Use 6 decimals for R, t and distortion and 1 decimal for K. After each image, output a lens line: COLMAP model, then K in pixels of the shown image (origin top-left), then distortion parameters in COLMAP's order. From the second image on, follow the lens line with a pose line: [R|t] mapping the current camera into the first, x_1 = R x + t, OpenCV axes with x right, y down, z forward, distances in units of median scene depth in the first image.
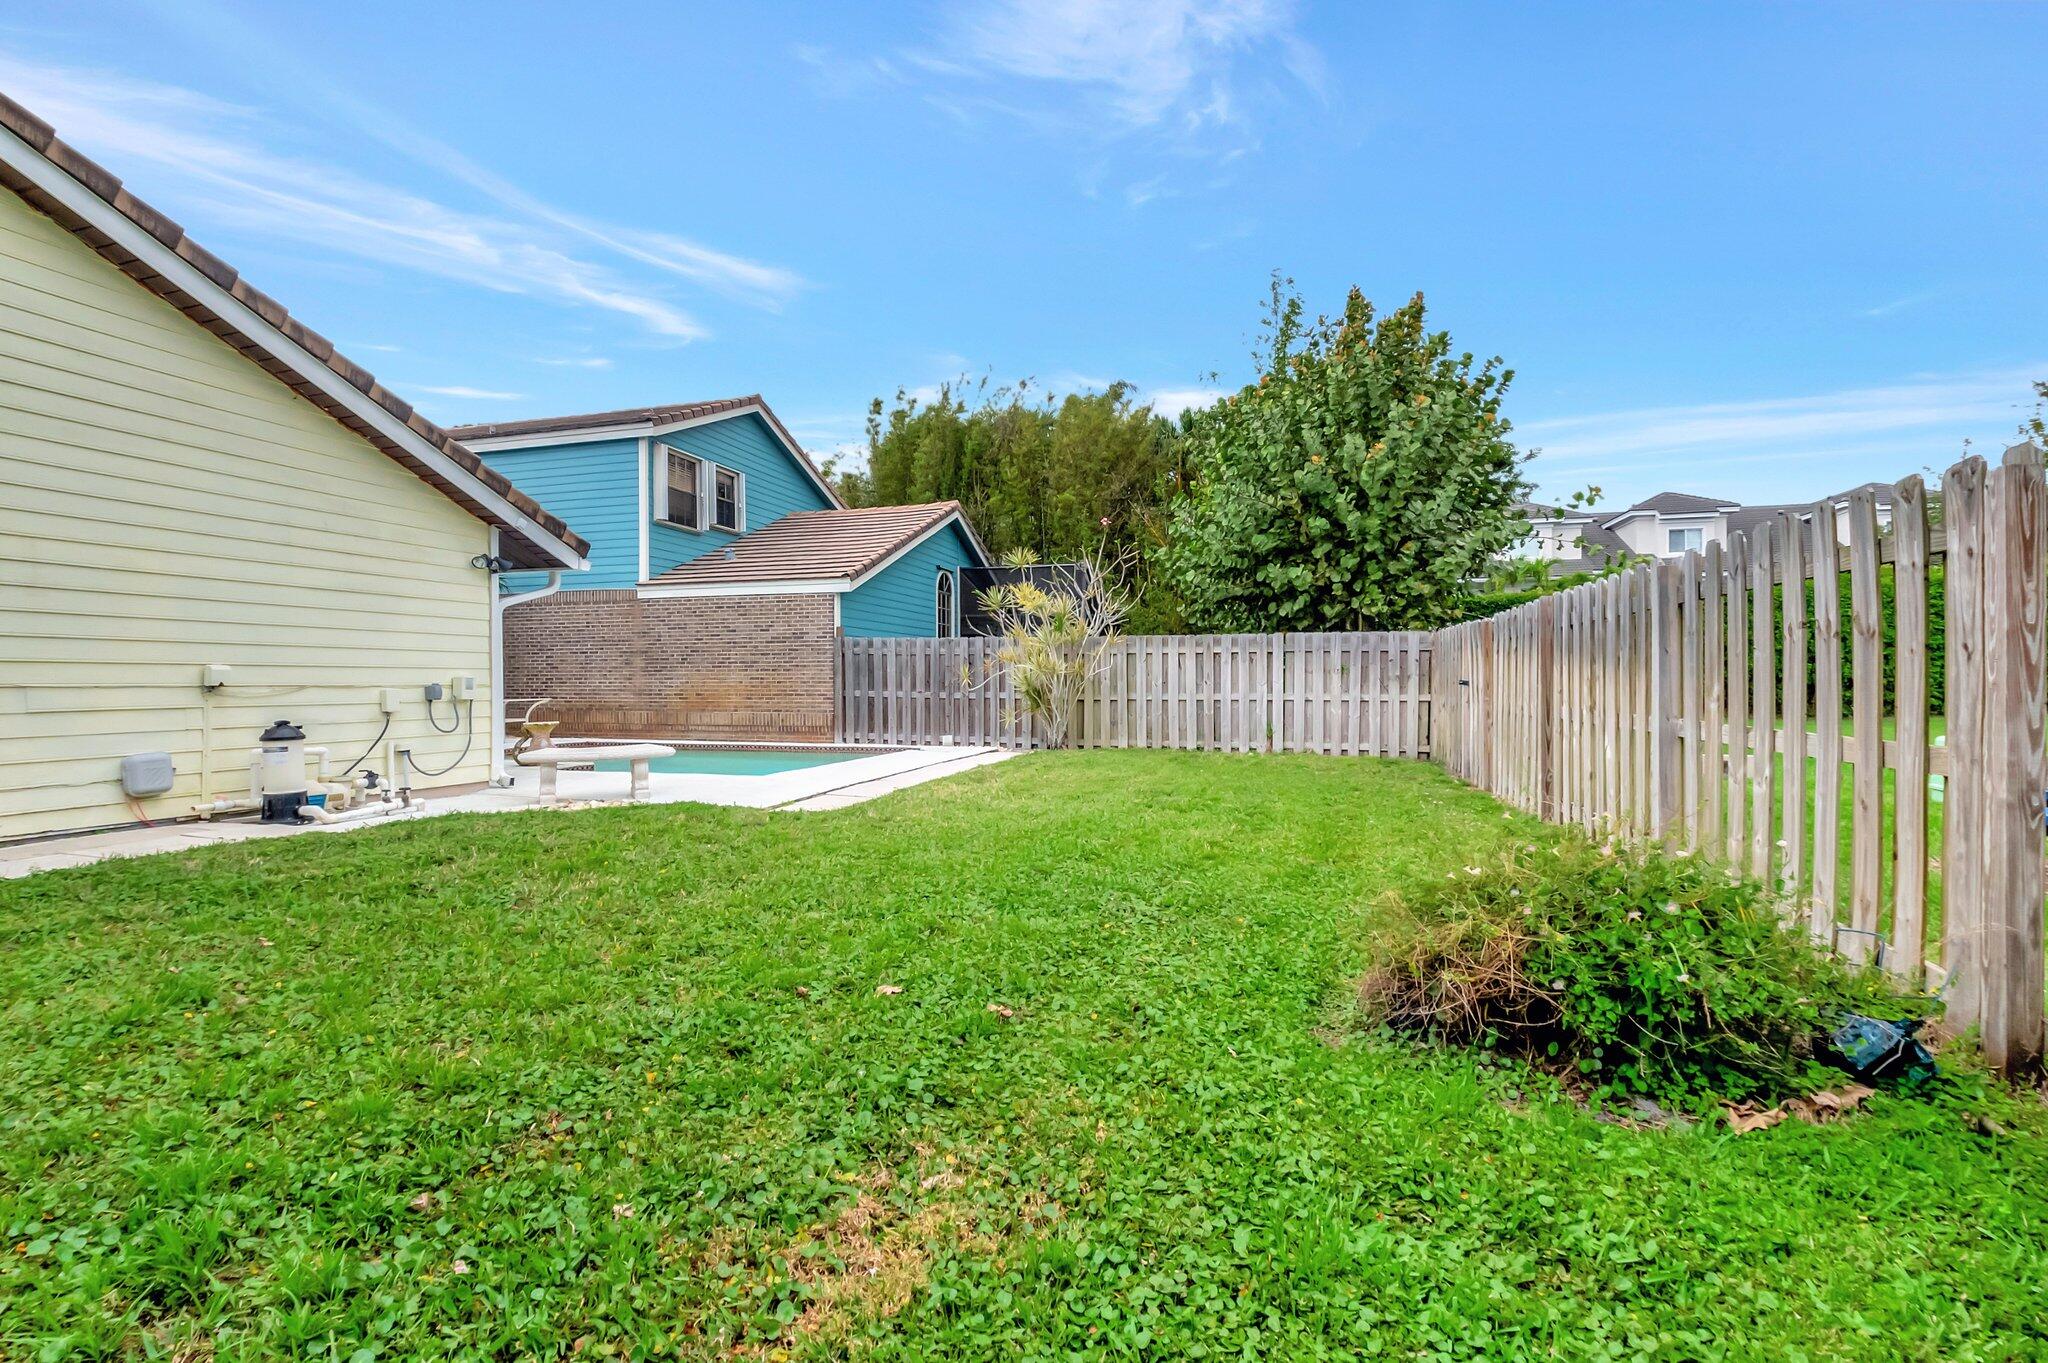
lens RADIAL K [[916.2, 0, 1021.8], [0, 916.2, 687.6], [0, 0, 1]] dist [-0.000348, -0.000117]
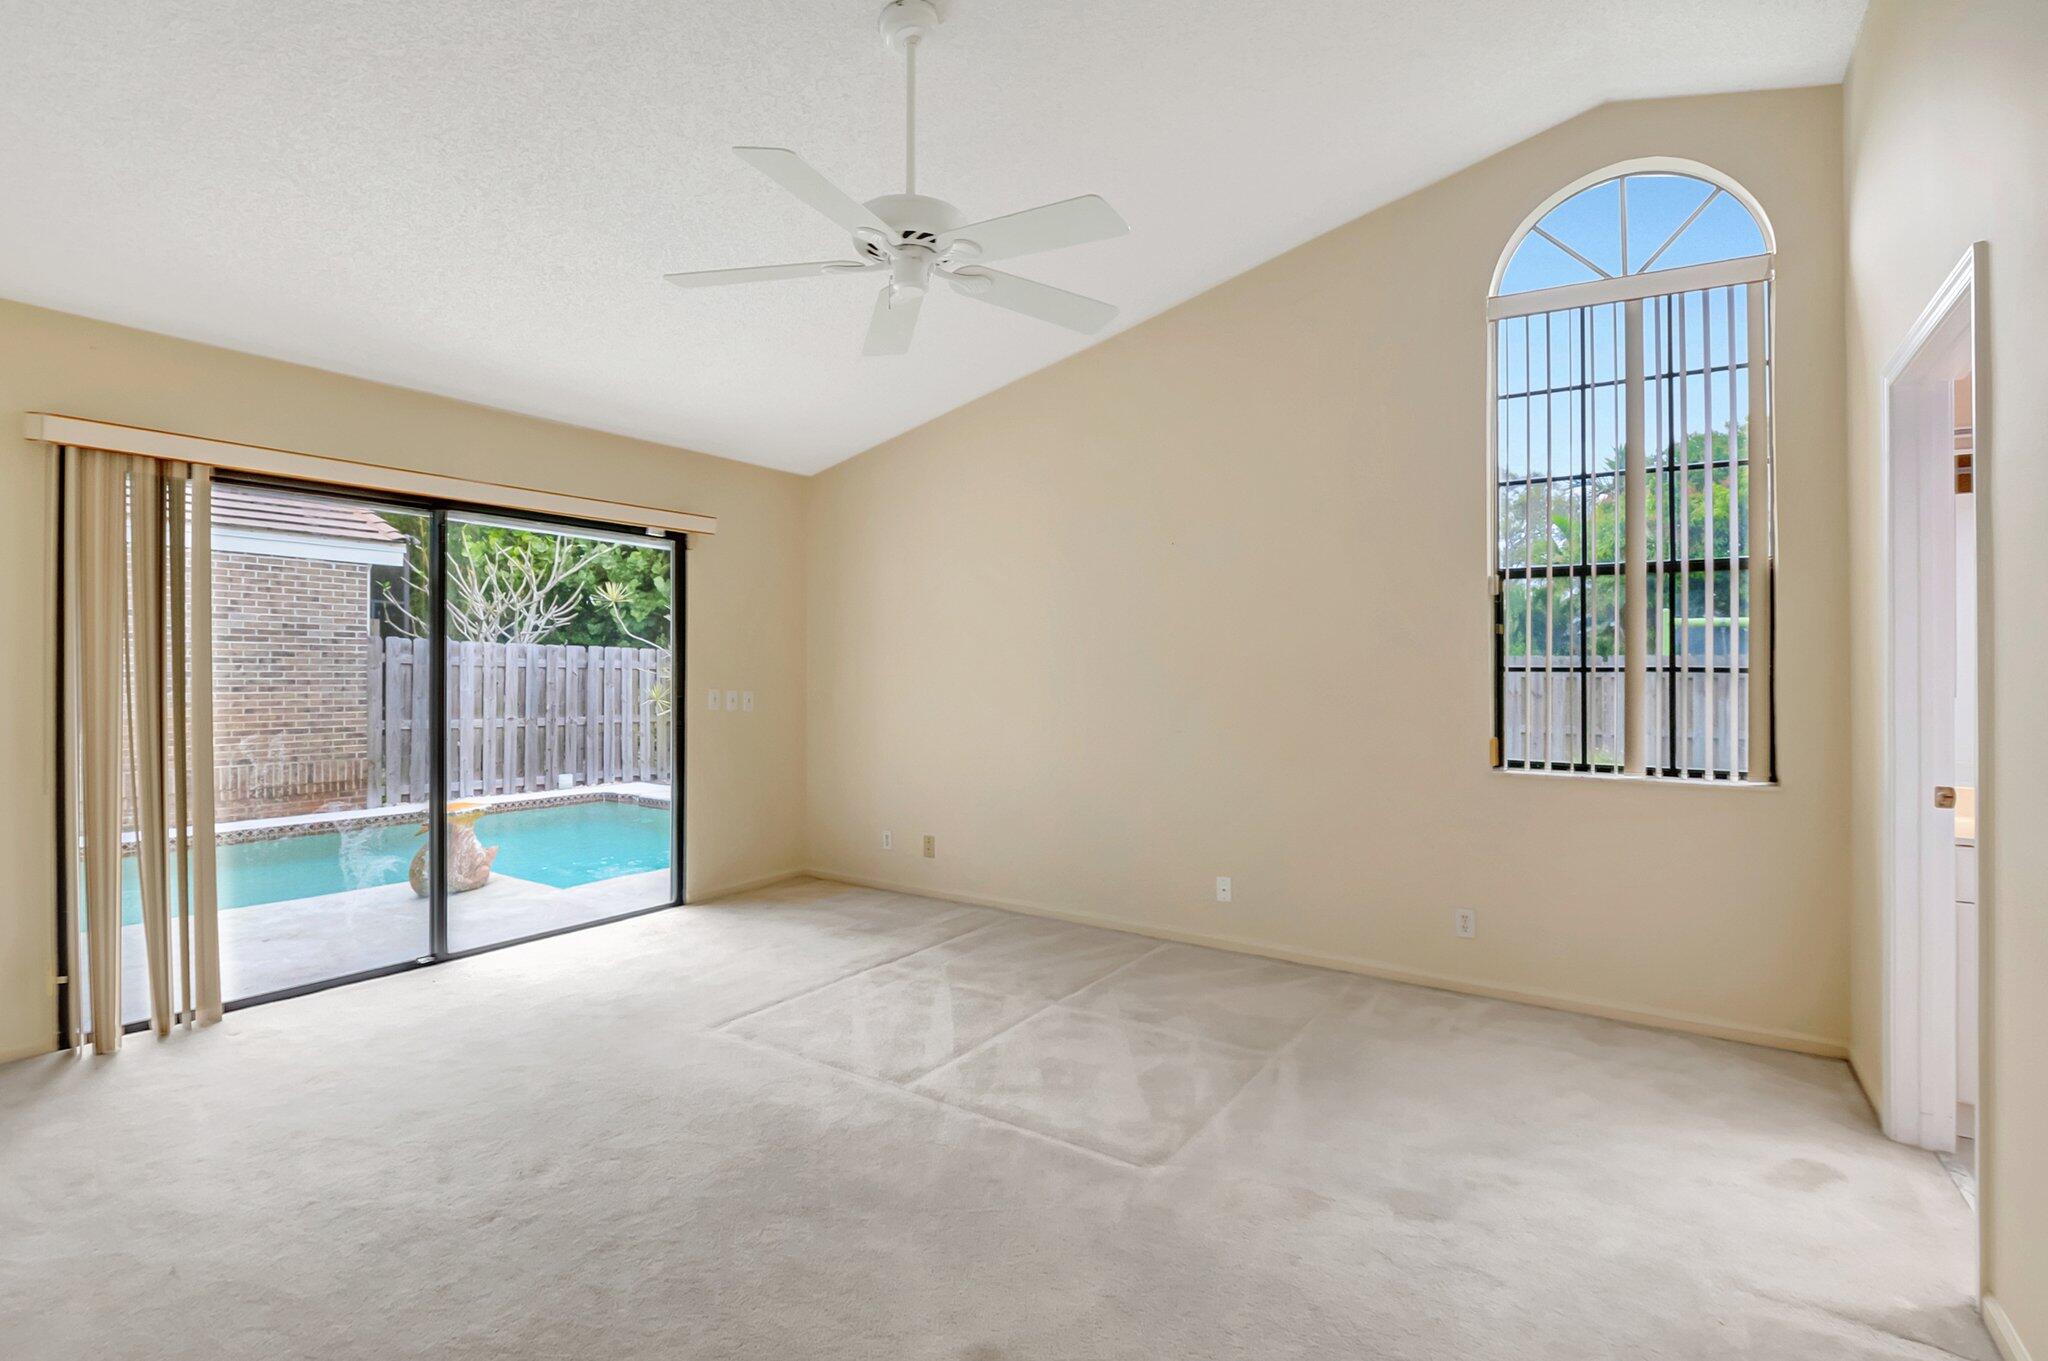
lens RADIAL K [[916.2, 0, 1021.8], [0, 916.2, 686.6], [0, 0, 1]] dist [-0.000348, -0.000117]
pose [[0.305888, -0.003283, 0.952062, -2.263468], [0.006910, 0.999975, 0.001229, -0.062302], [-0.952042, 0.006203, 0.305904, 1.323616]]
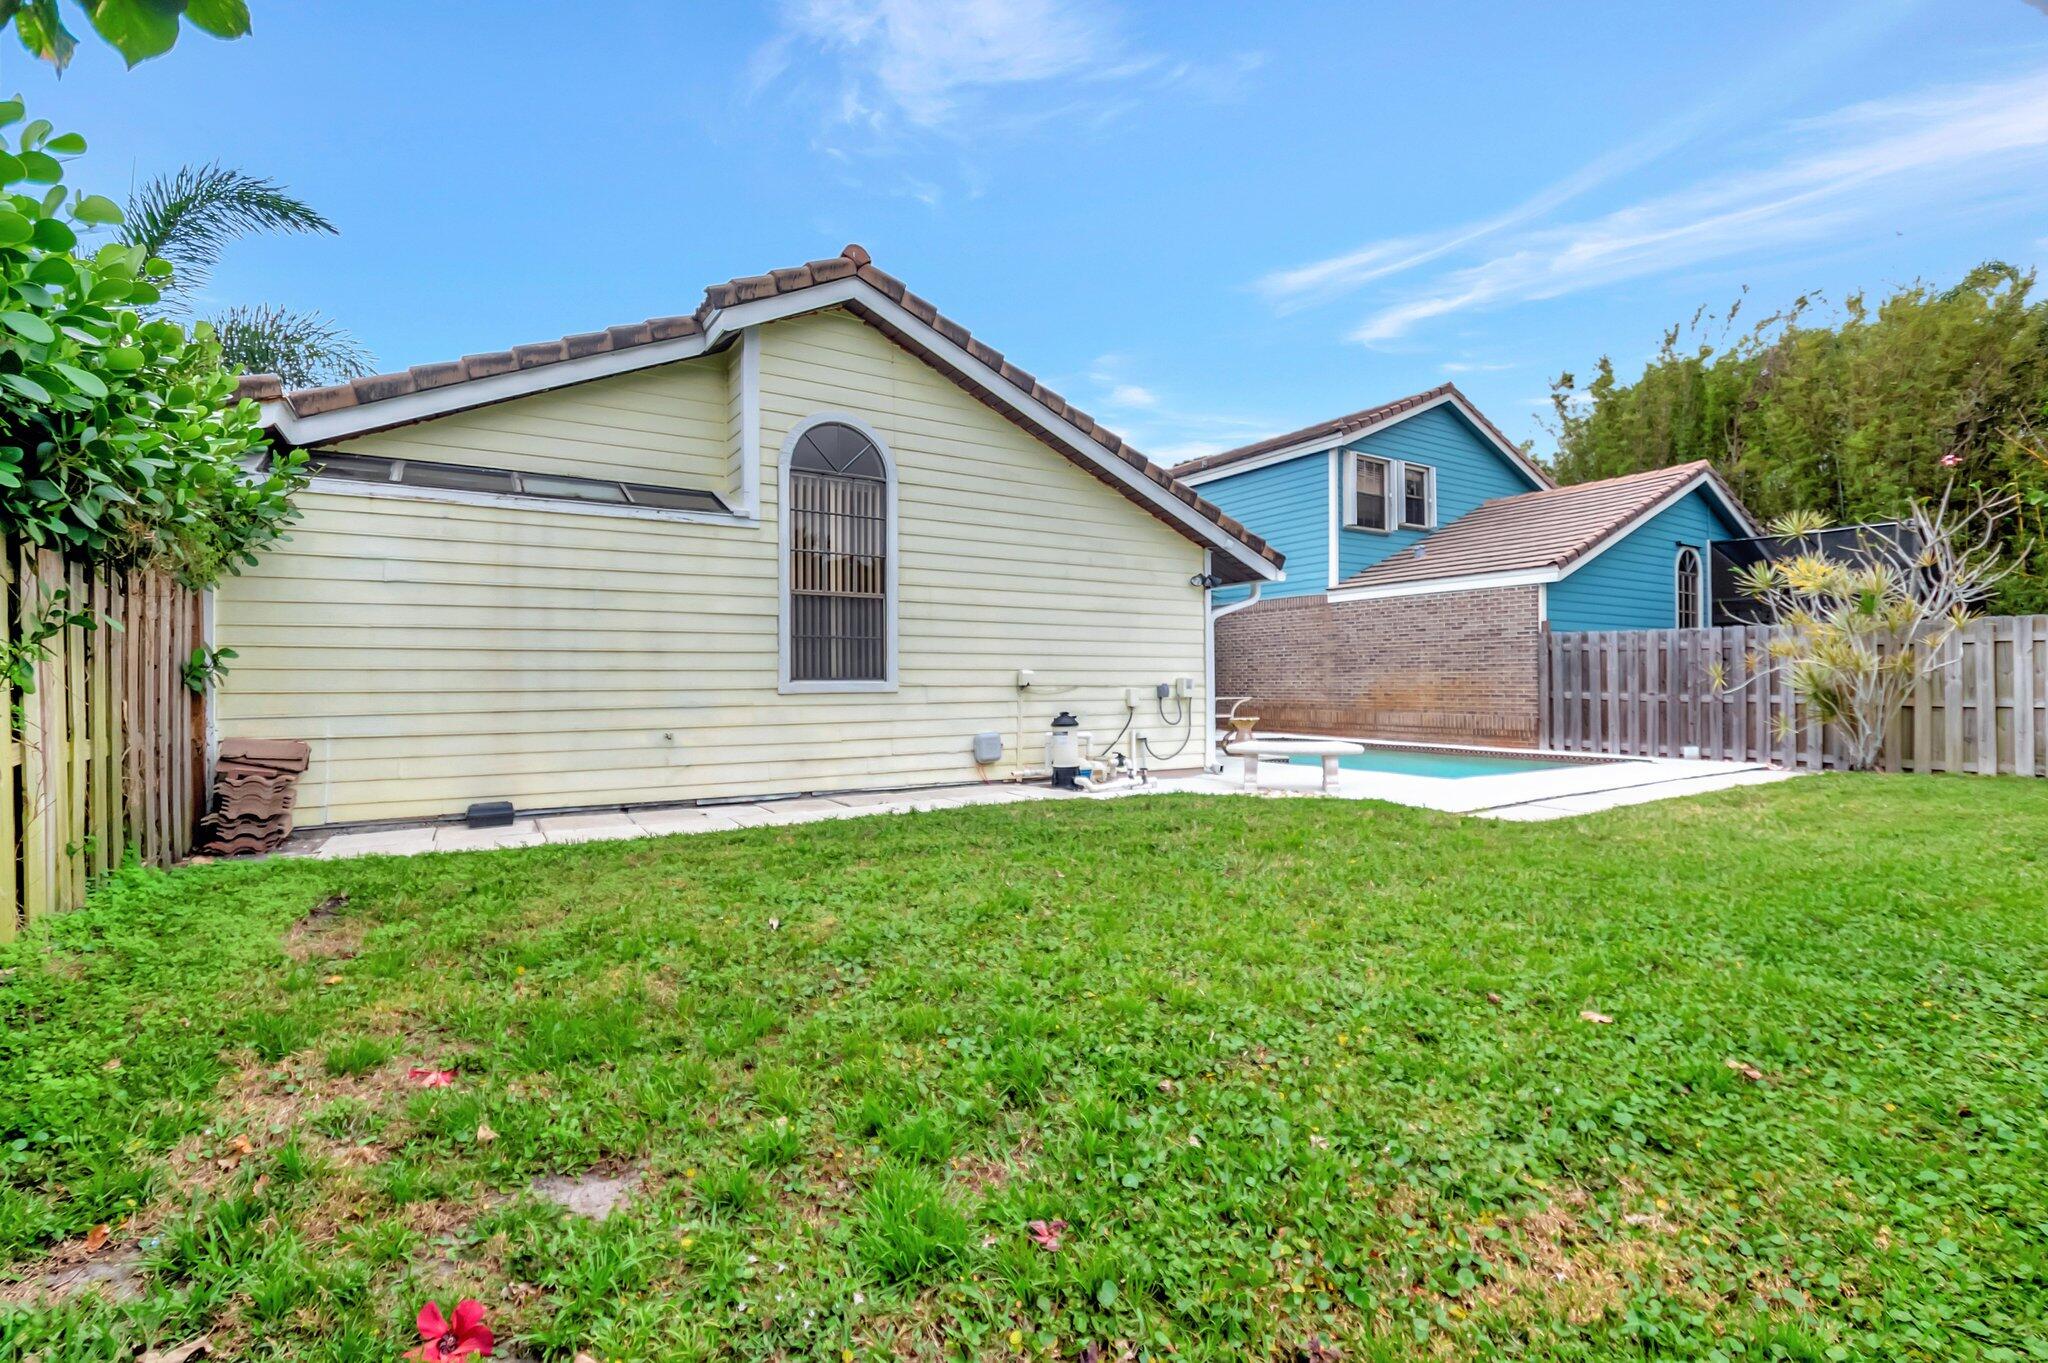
lens RADIAL K [[896.9, 0, 979.8], [0, 896.9, 694.0], [0, 0, 1]] dist [-0.041787, 0.000756]
pose [[0.719772, 0.007797, -0.694167, 0.011084], [-0.002544, 0.999960, 0.008594, -0.000933], [0.694206, -0.004420, 0.719762, -0.041740]]
